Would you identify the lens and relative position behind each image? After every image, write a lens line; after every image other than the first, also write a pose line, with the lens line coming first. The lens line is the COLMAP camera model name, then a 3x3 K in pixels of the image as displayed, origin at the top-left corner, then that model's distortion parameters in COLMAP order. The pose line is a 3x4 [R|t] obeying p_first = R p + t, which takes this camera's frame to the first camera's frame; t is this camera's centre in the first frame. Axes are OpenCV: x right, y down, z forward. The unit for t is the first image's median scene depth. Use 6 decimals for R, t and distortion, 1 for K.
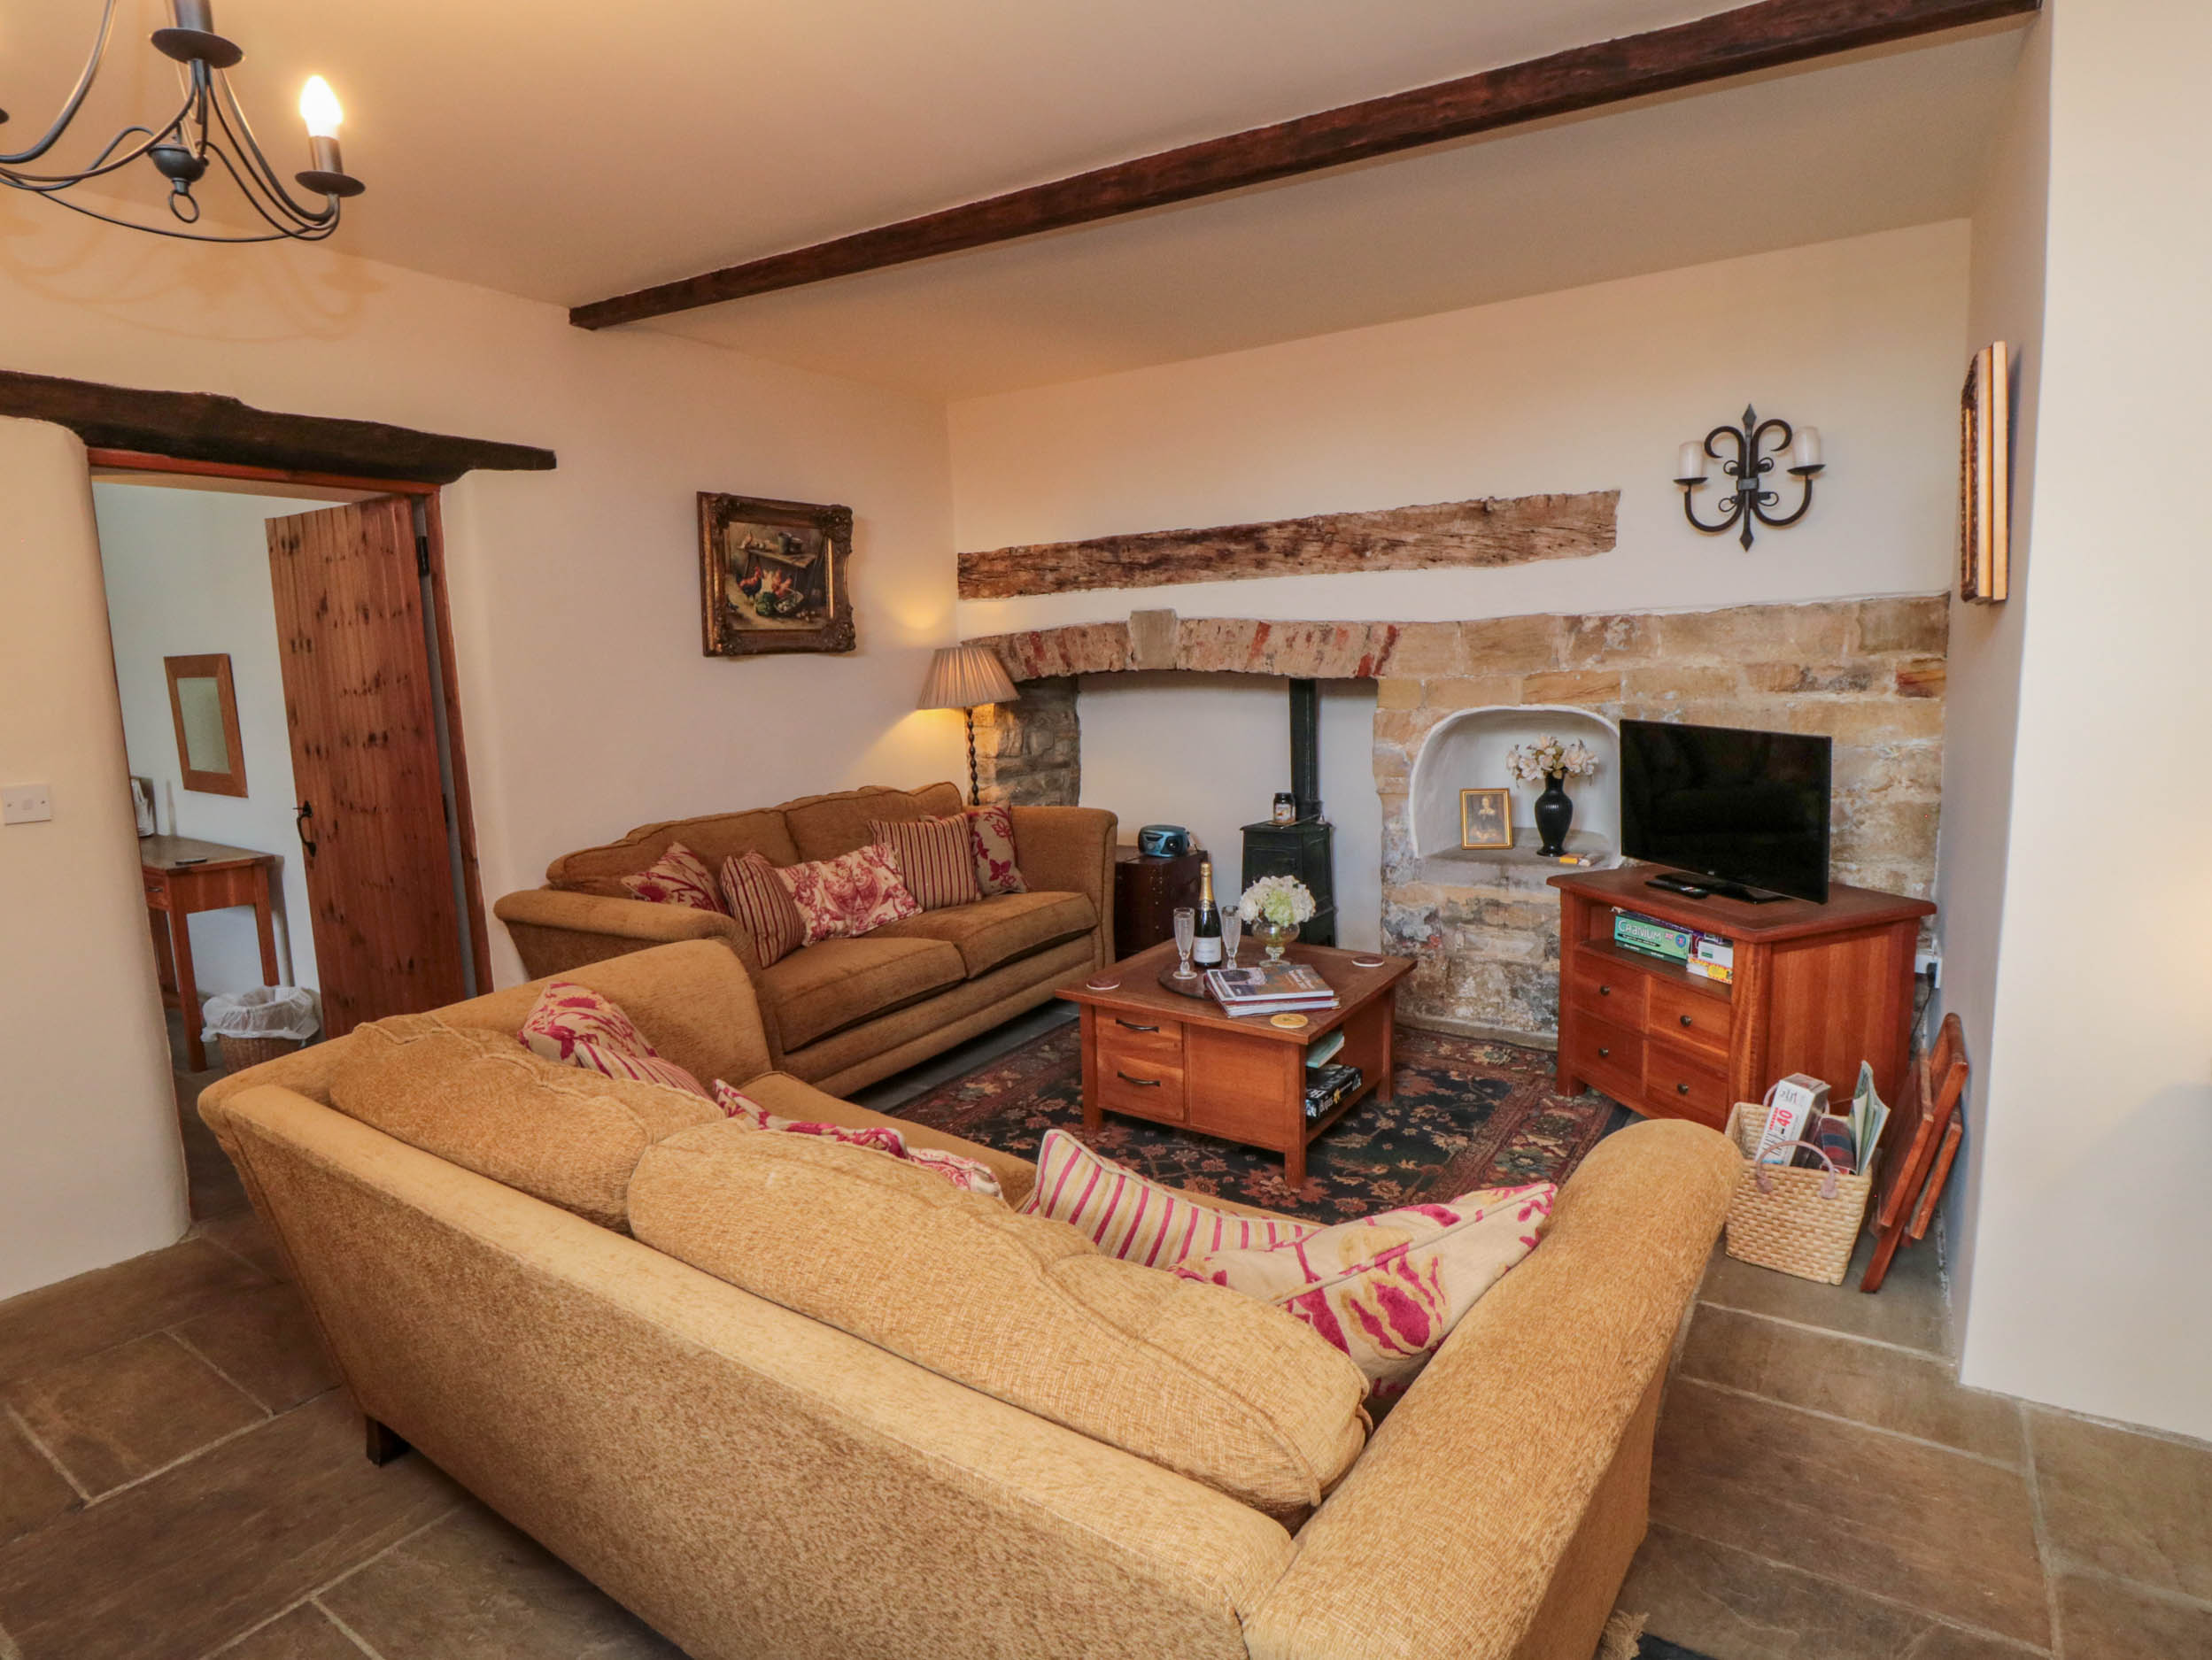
lens RADIAL K [[1143.1, 0, 1142.1], [0, 1143.1, 811.1], [0, 0, 1]] dist [0.000832, -0.013403]
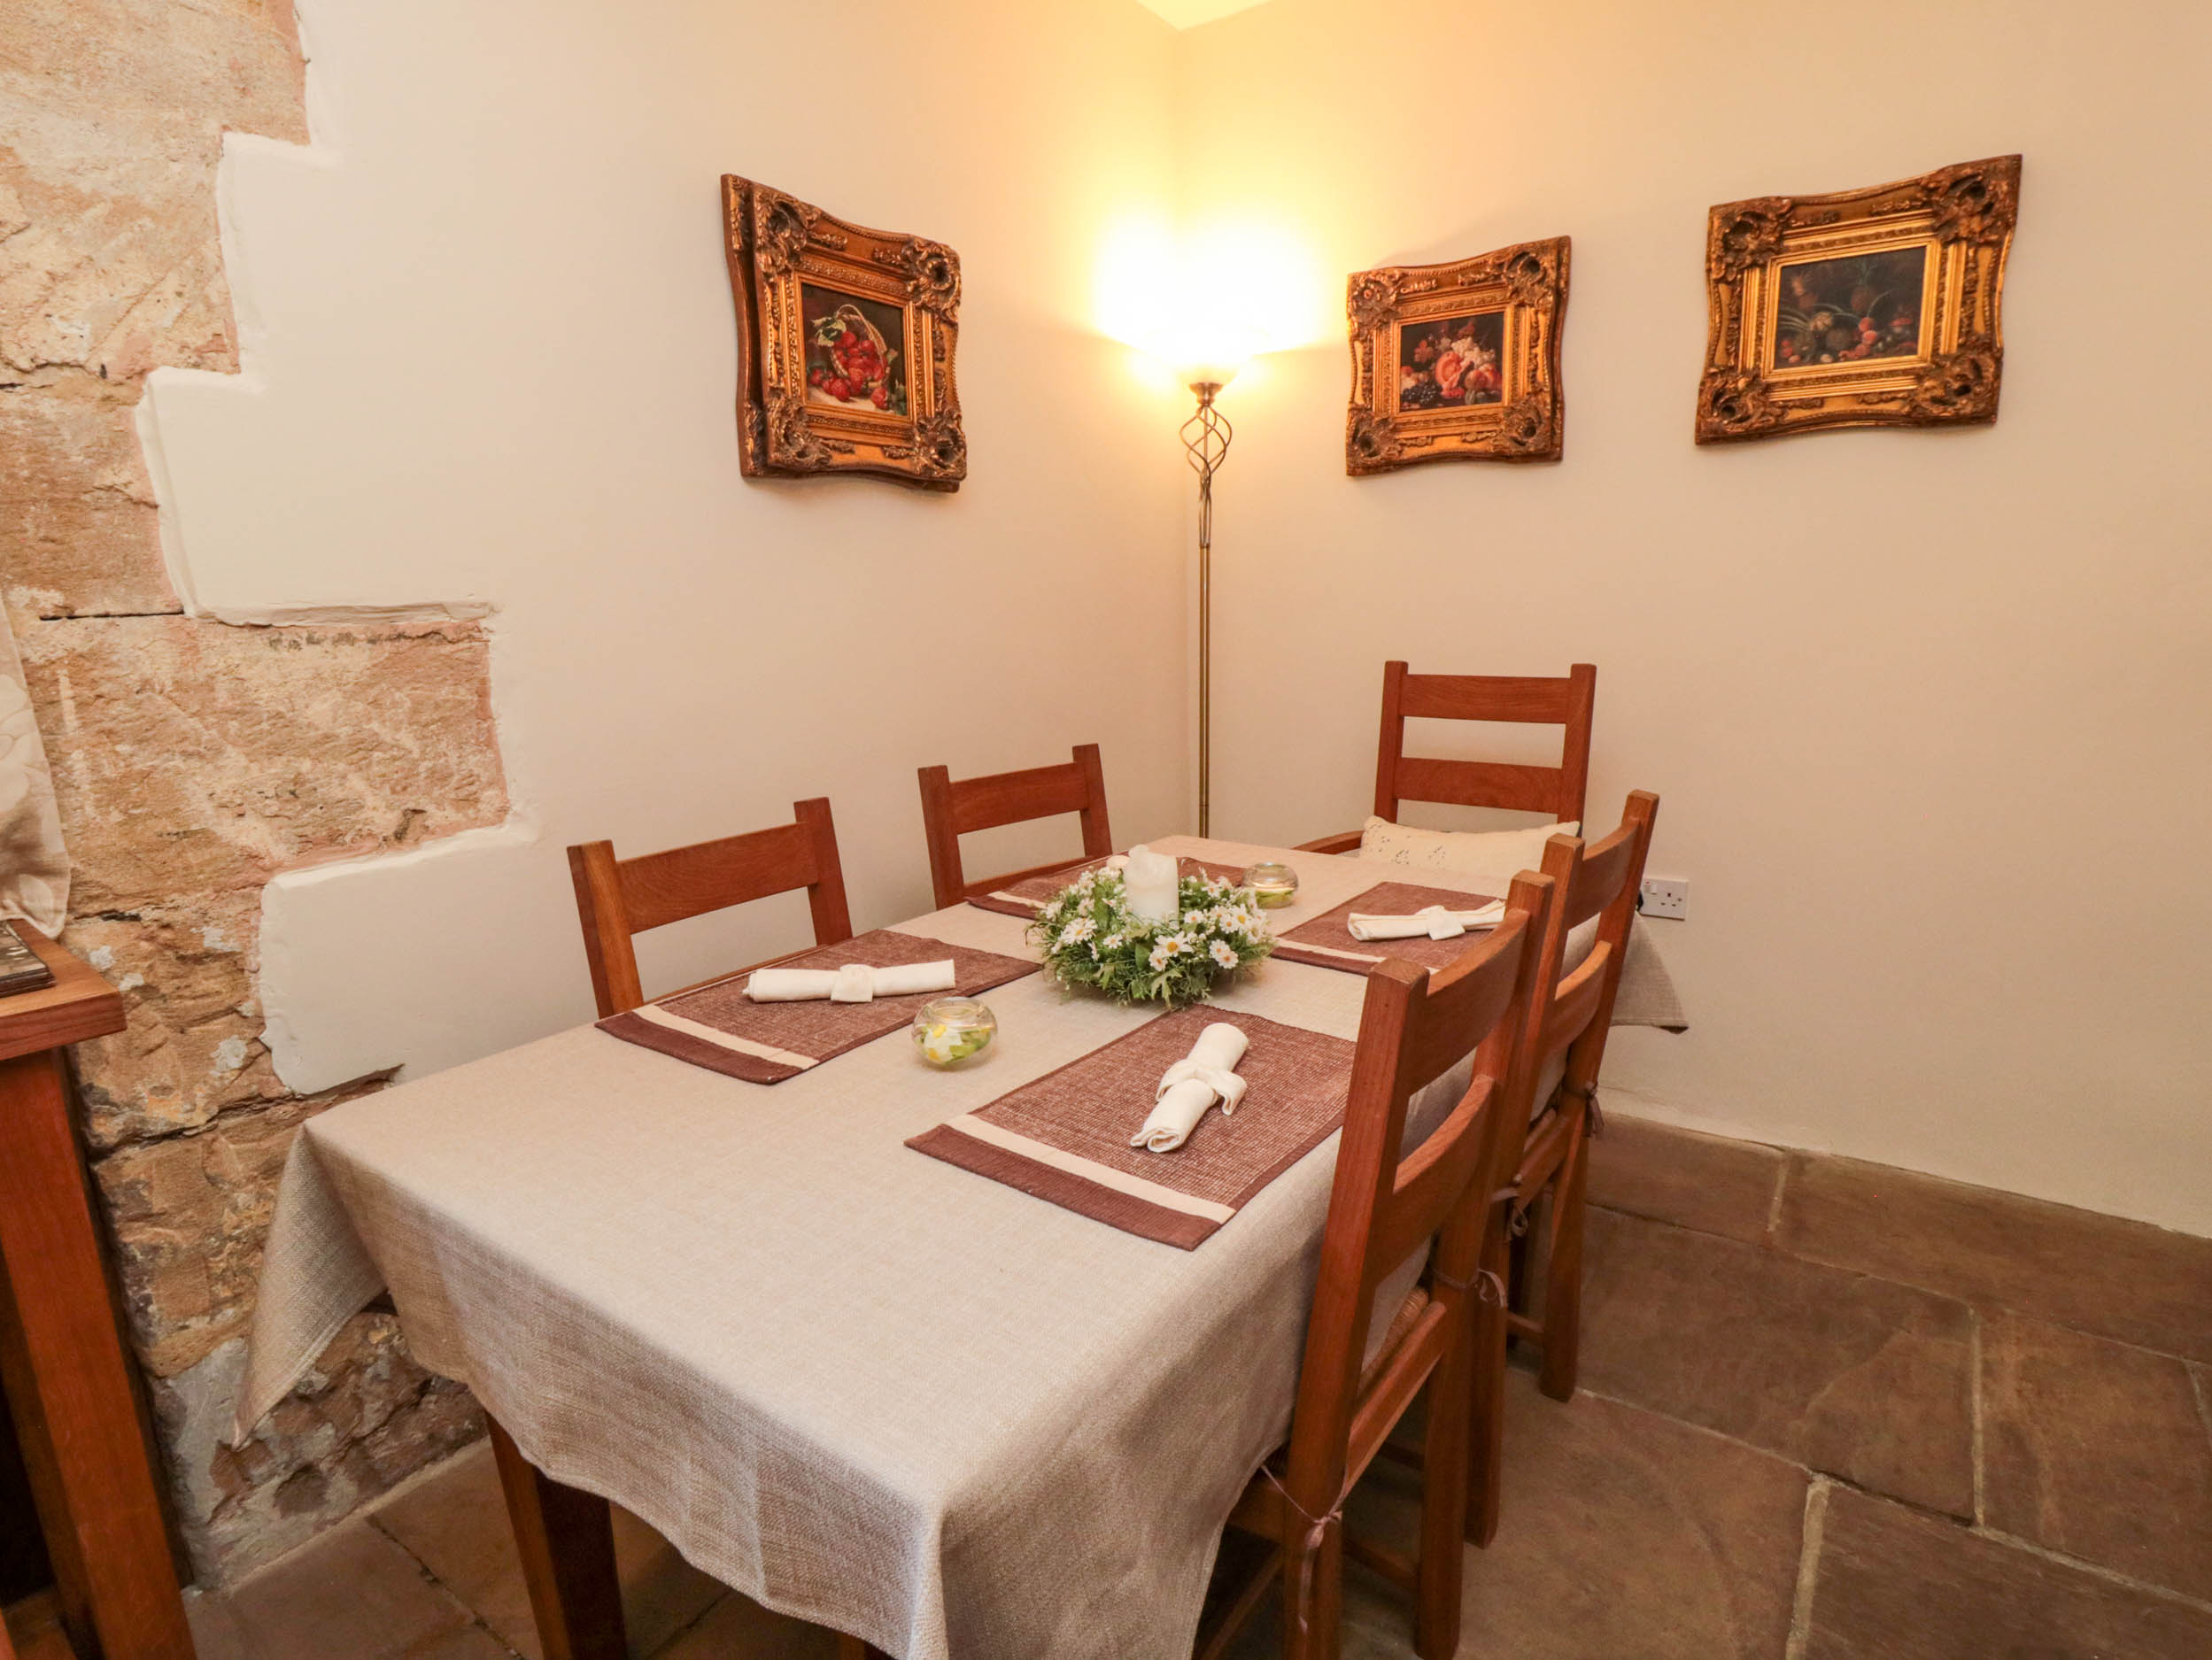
lens RADIAL K [[1143.1, 0, 1150.9], [0, 1143.1, 818.0], [0, 0, 1]] dist [0.000832, -0.013403]
pose [[-0.030589, 0.222238, -0.974512, -0.146130], [-0.112124, 0.968052, 0.224285, 0.024344], [0.993223, 0.116127, -0.004694, 0.200318]]
